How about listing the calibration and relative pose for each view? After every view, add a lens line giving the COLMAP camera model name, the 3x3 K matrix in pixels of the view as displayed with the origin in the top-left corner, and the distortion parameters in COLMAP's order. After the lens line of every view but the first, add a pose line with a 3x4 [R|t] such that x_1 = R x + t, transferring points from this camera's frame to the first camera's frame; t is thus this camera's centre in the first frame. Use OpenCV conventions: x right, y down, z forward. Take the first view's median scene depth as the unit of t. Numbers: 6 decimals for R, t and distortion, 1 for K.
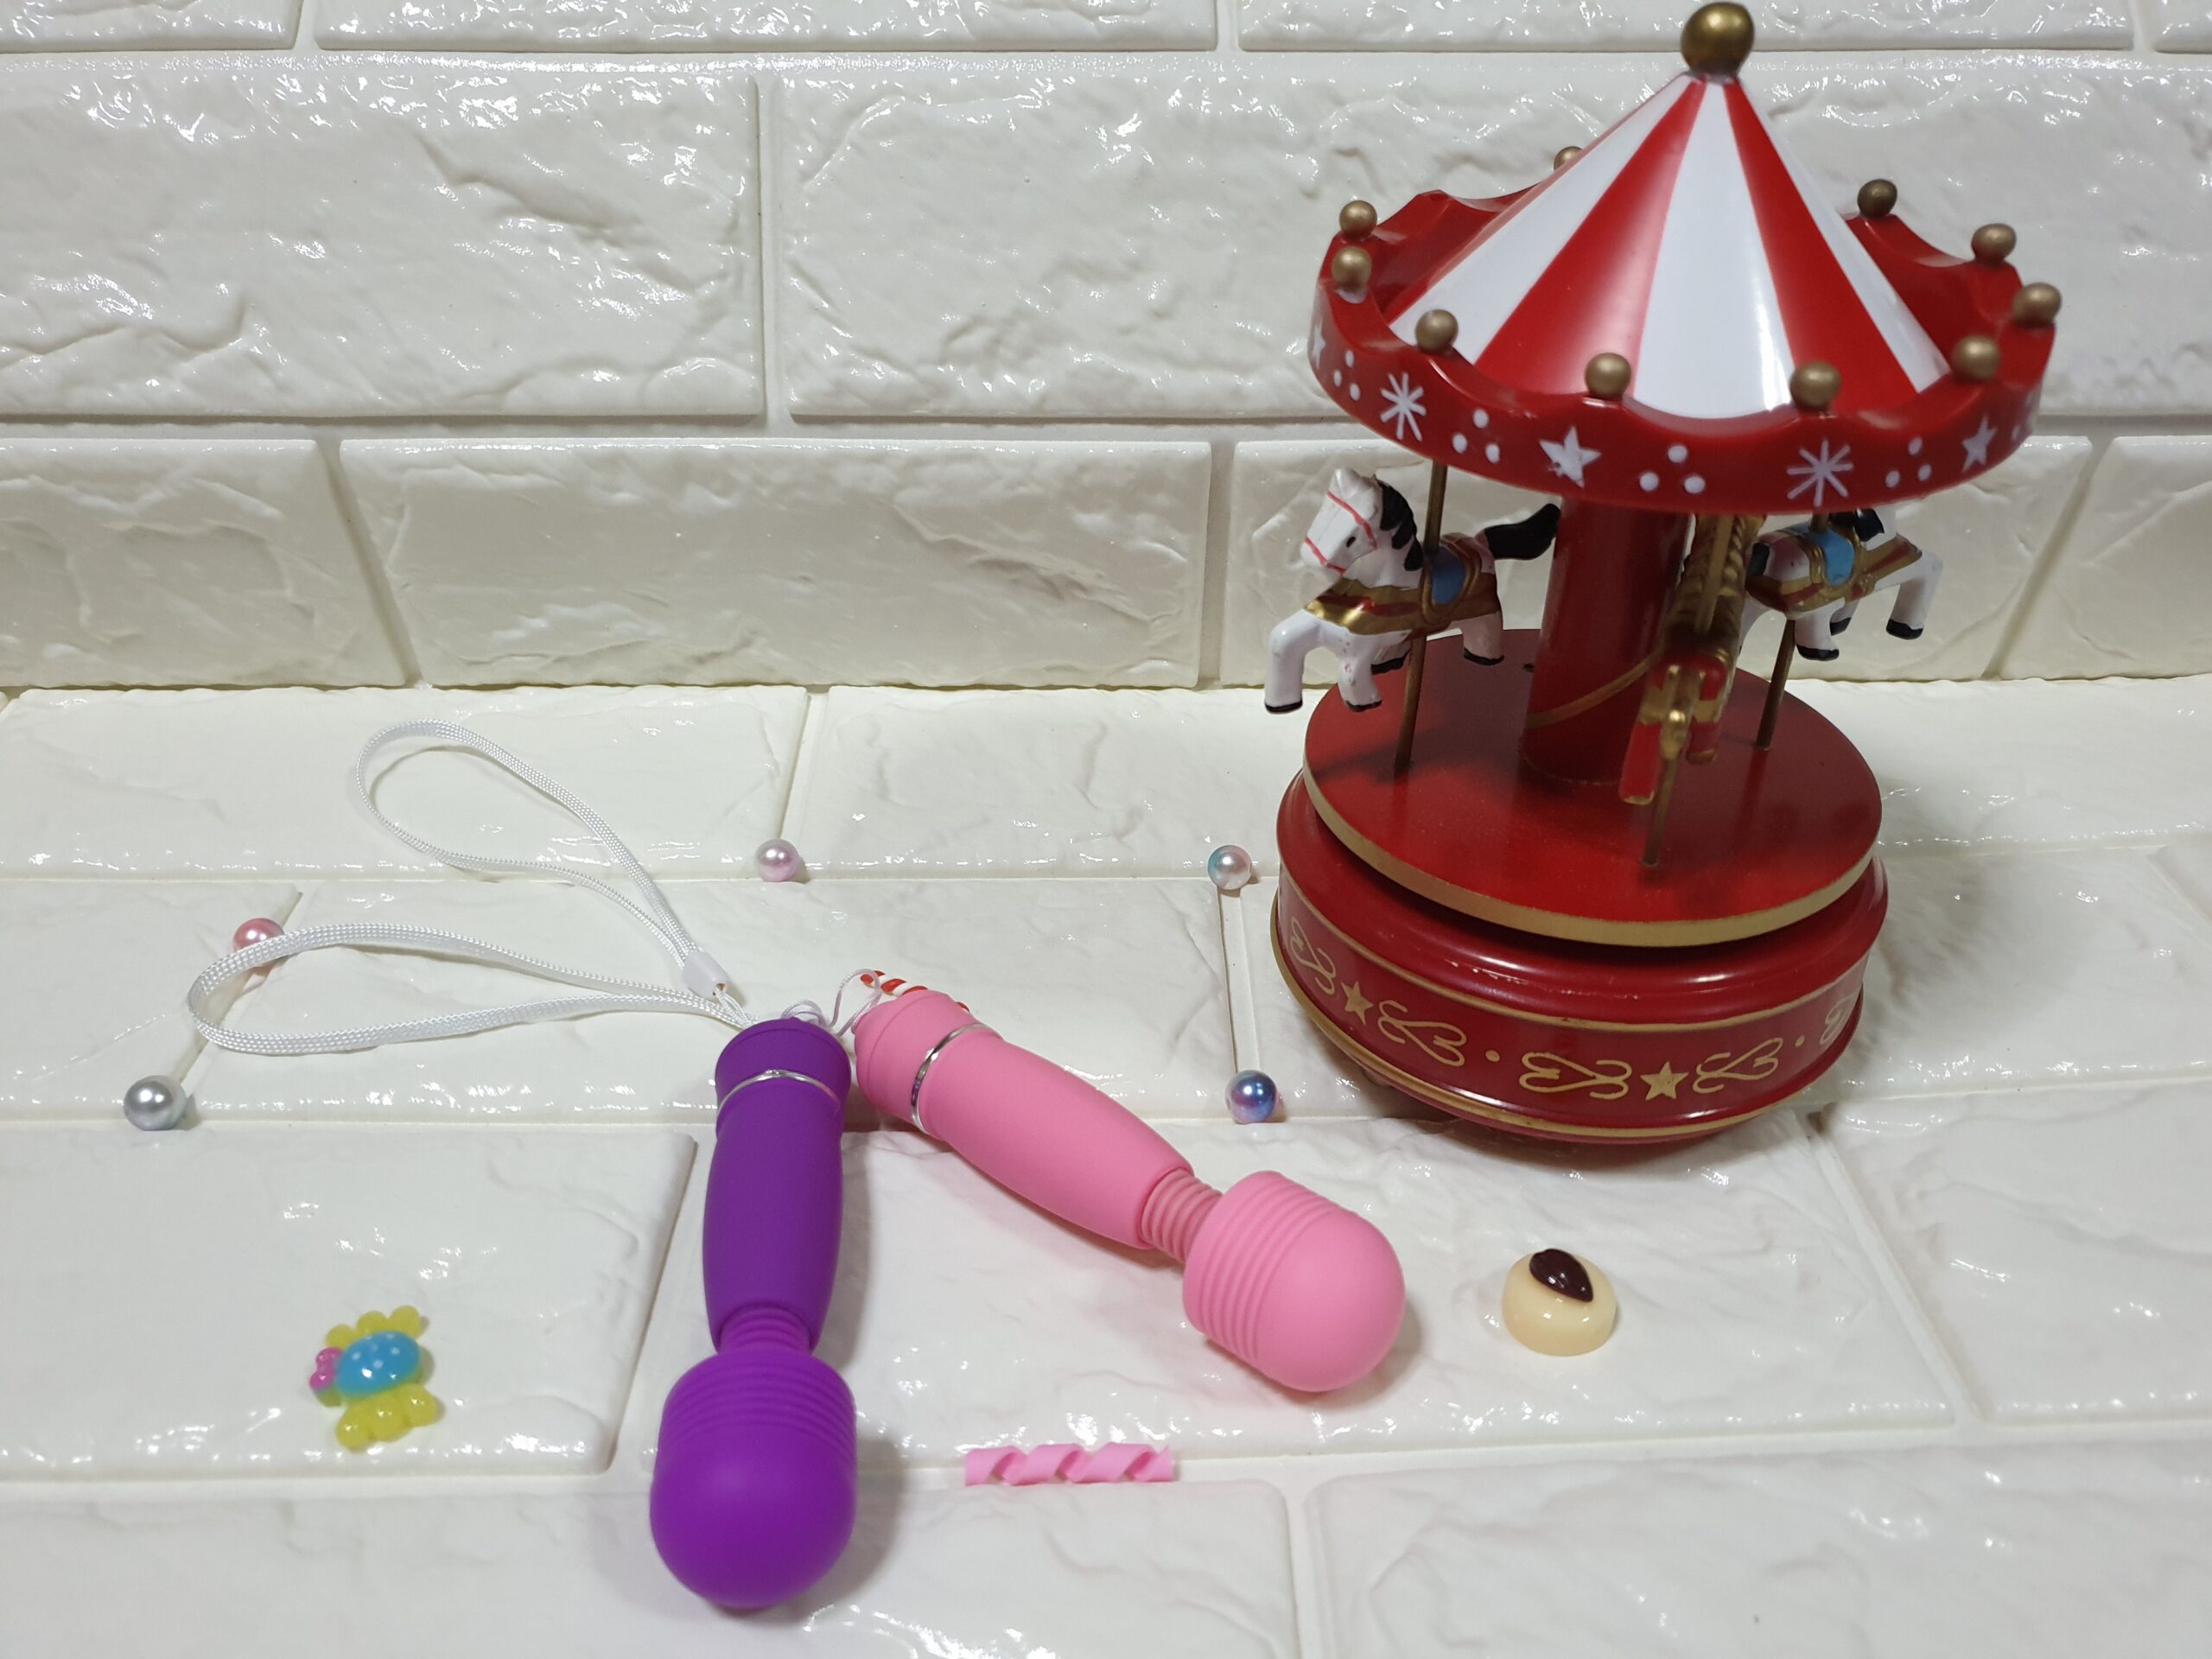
lens RADIAL K [[1672.1, 0, 1122.3], [0, 1672.1, 834.5], [0, 0, 1]] dist [-0.003554, 0.024653]
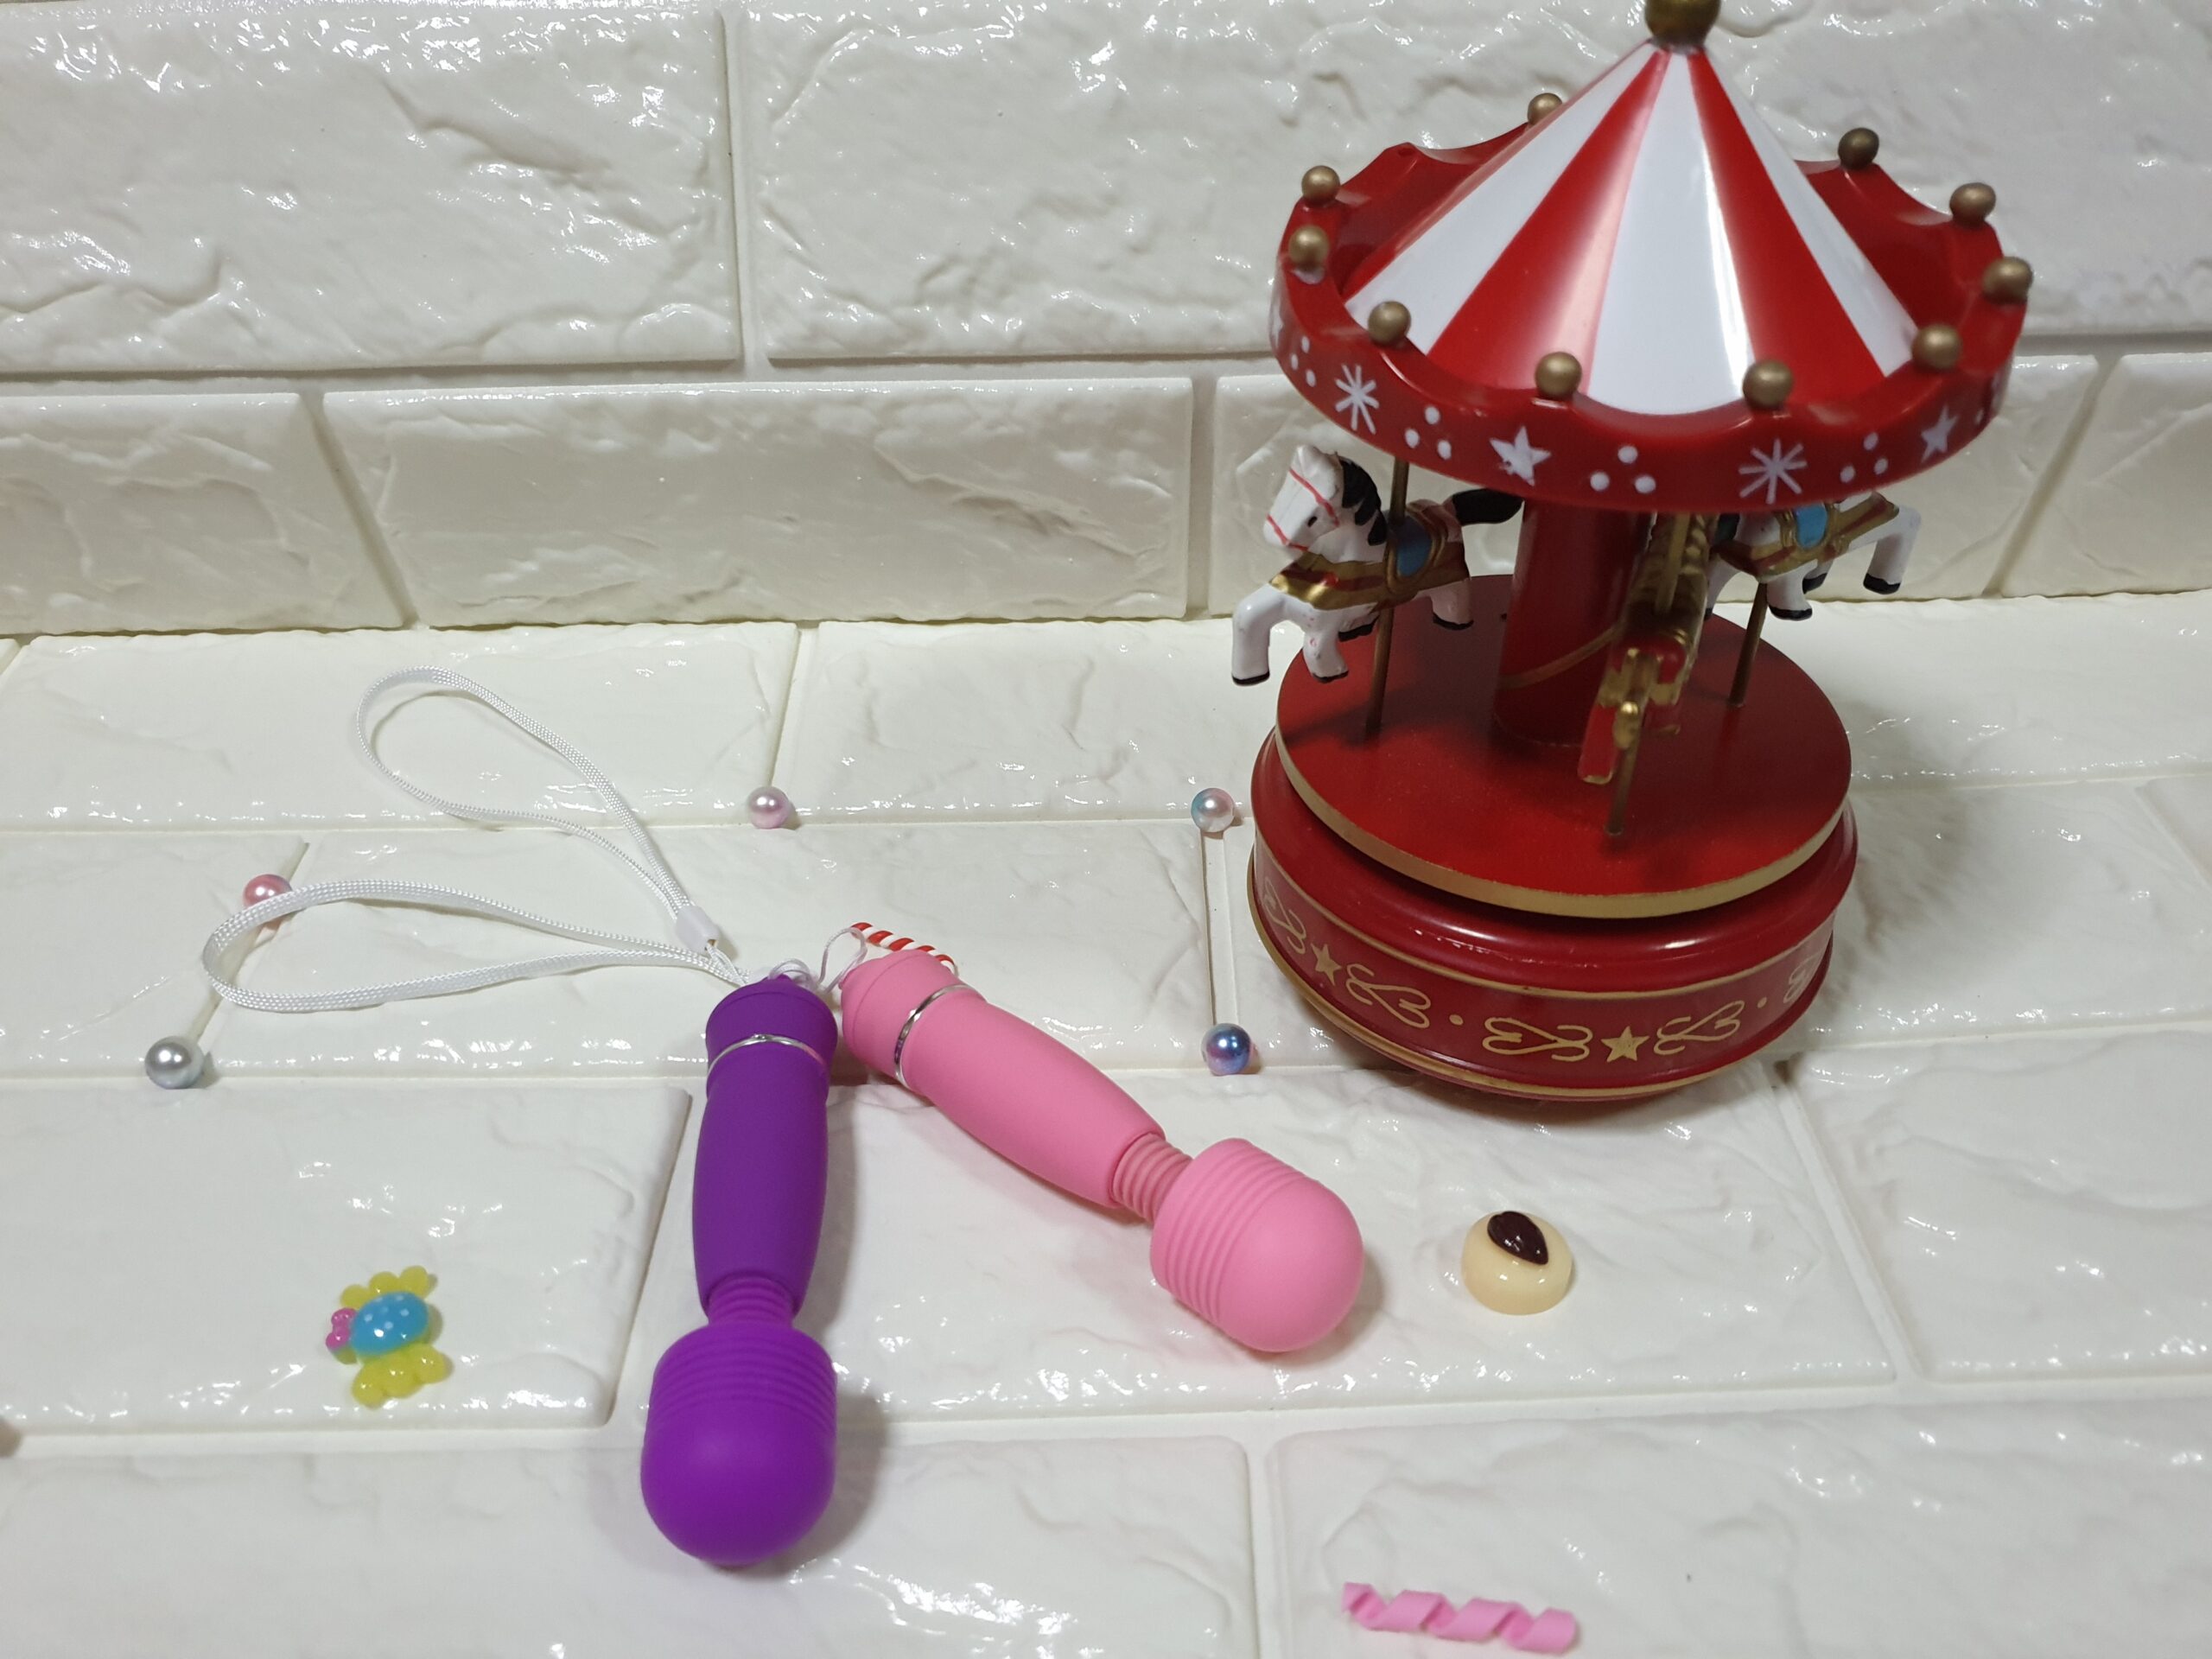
lens RADIAL K [[1671.5, 0, 1106.0], [0, 1671.5, 829.5], [0, 0, 1]] dist [-0.000450, 0.017850]
pose [[0.999549, -0.010187, -0.028234, 0.028522], [0.012549, 0.996320, 0.084790, -0.055450], [0.027266, -0.085106, 0.995999, -0.009430]]
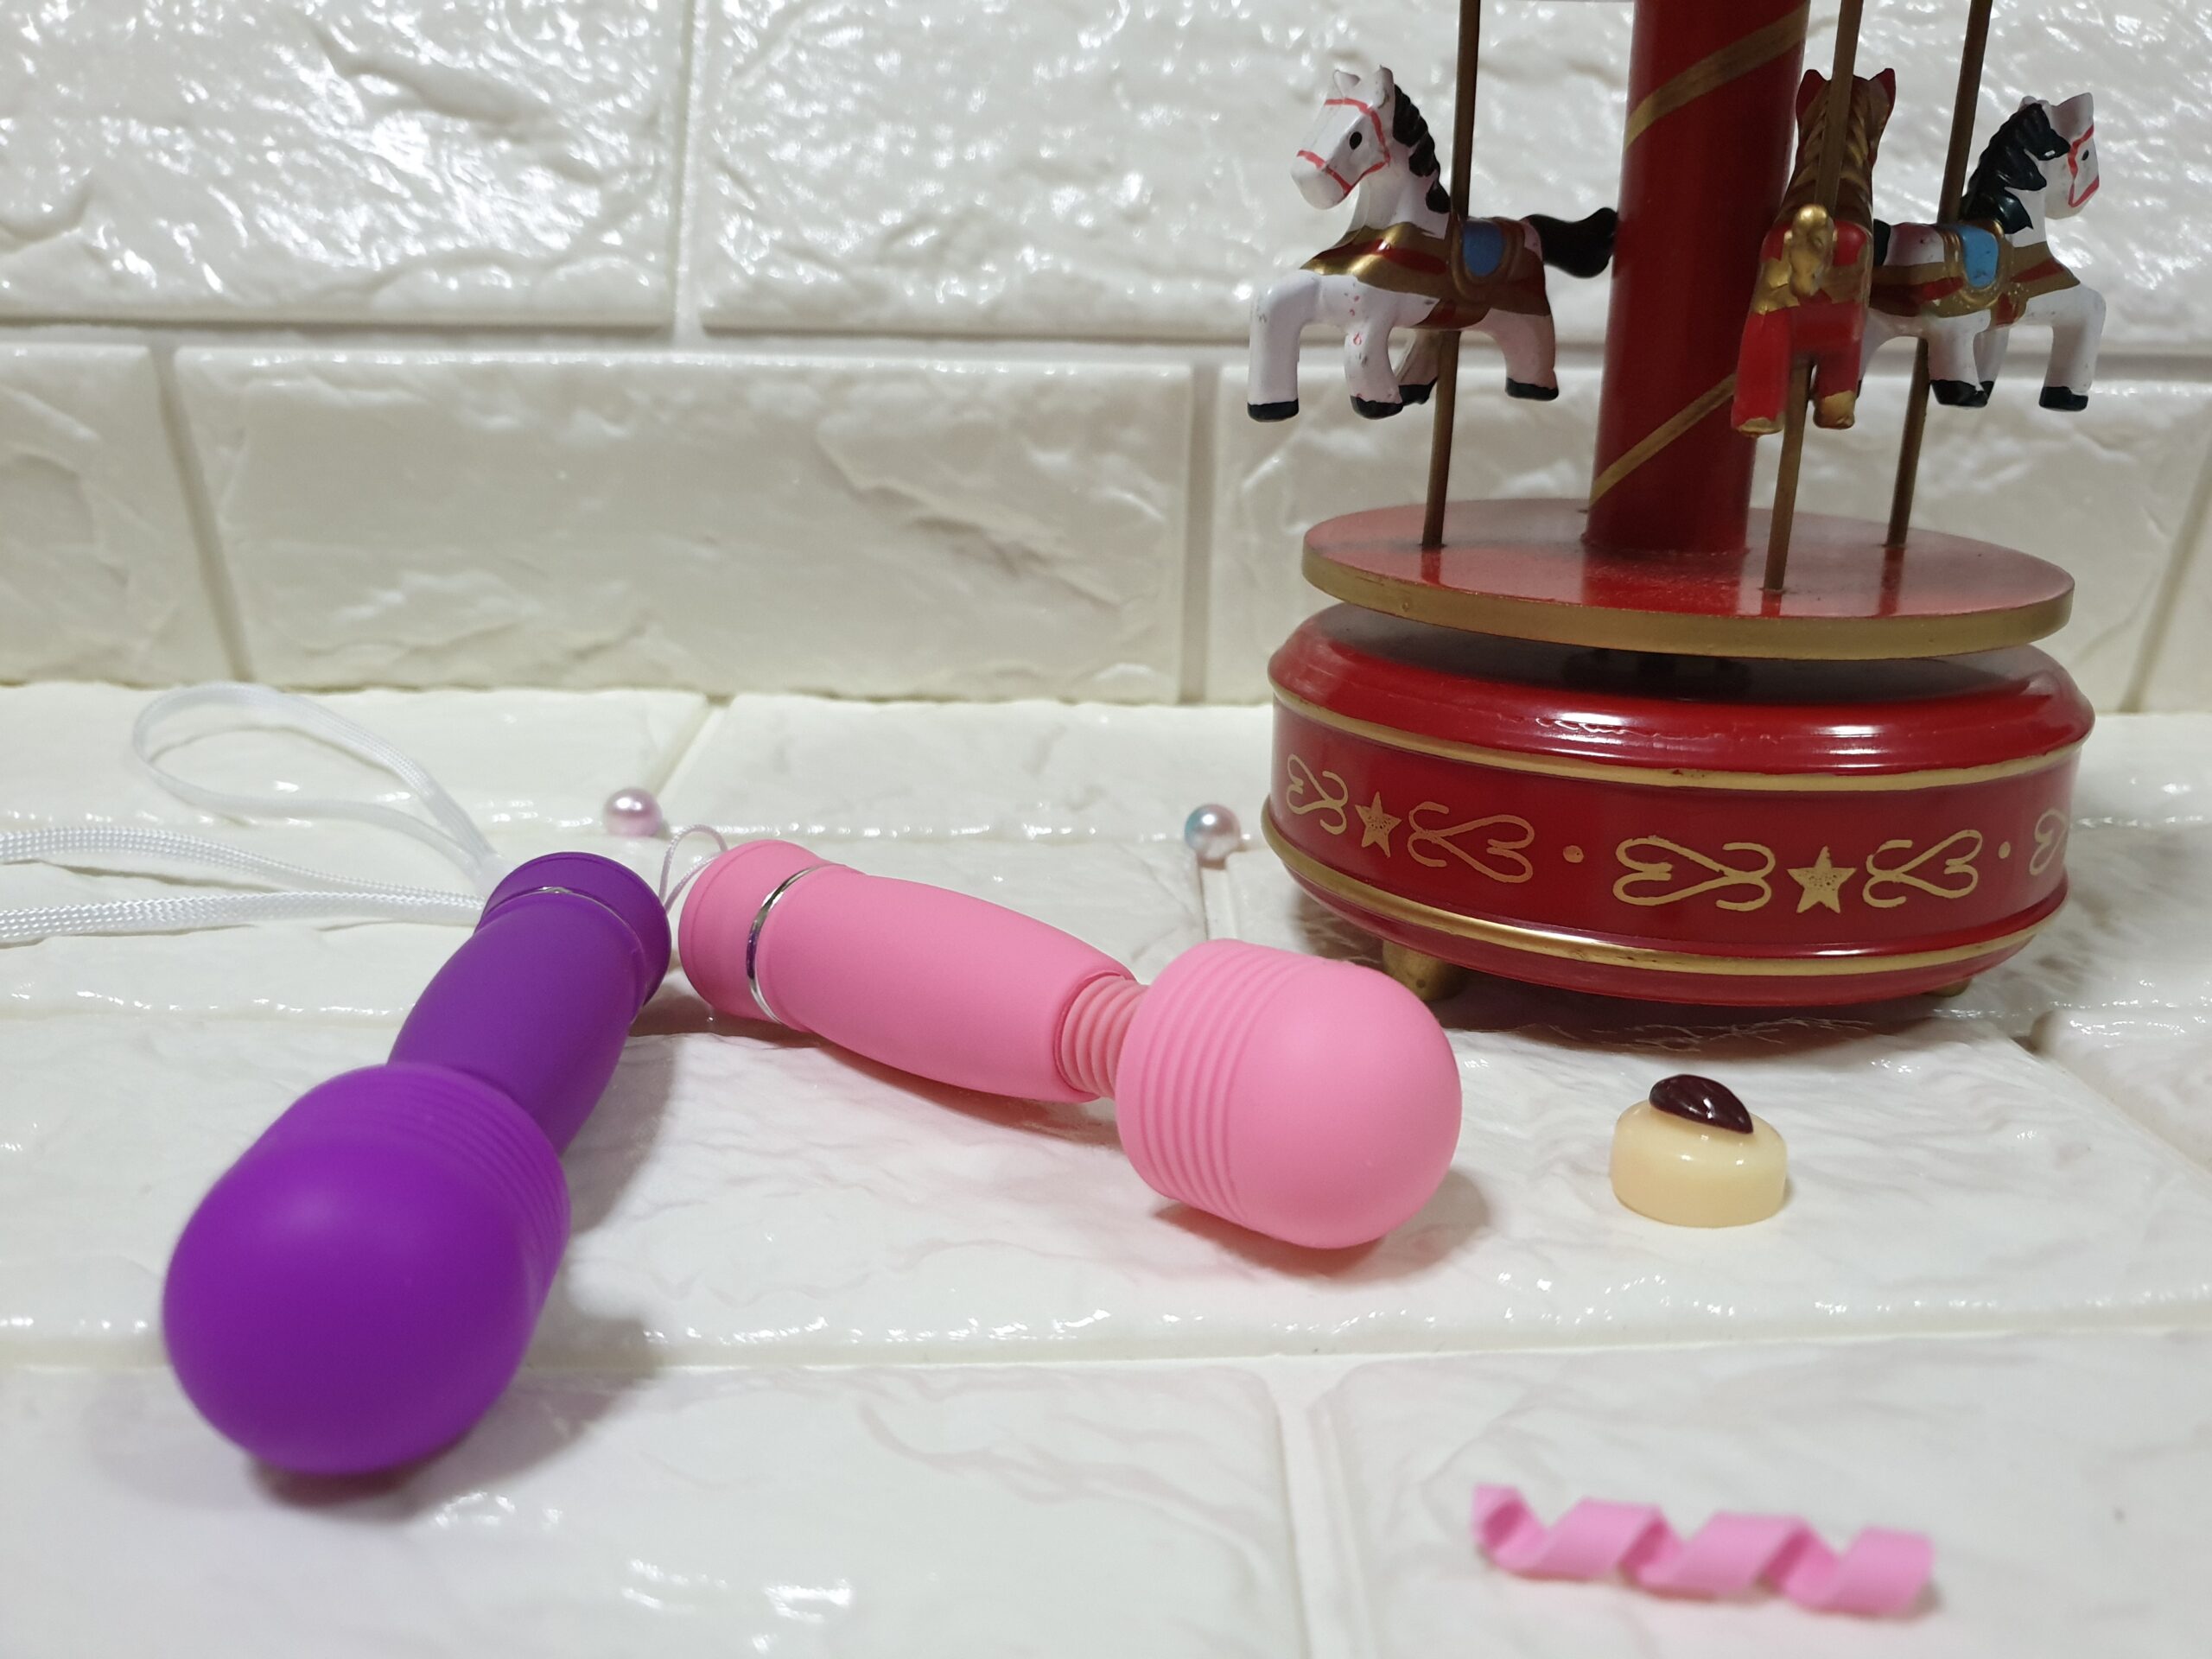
lens RADIAL K [[1721.2, 0, 1123.7], [0, 1721.2, 852.1], [0, 0, 1]] dist [-0.052429, 0.075060]
pose [[0.999861, 0.015016, -0.007298, 0.029531], [-0.016436, 0.962091, -0.272232, 0.251383], [0.002934, 0.272314, 0.962204, 0.235774]]
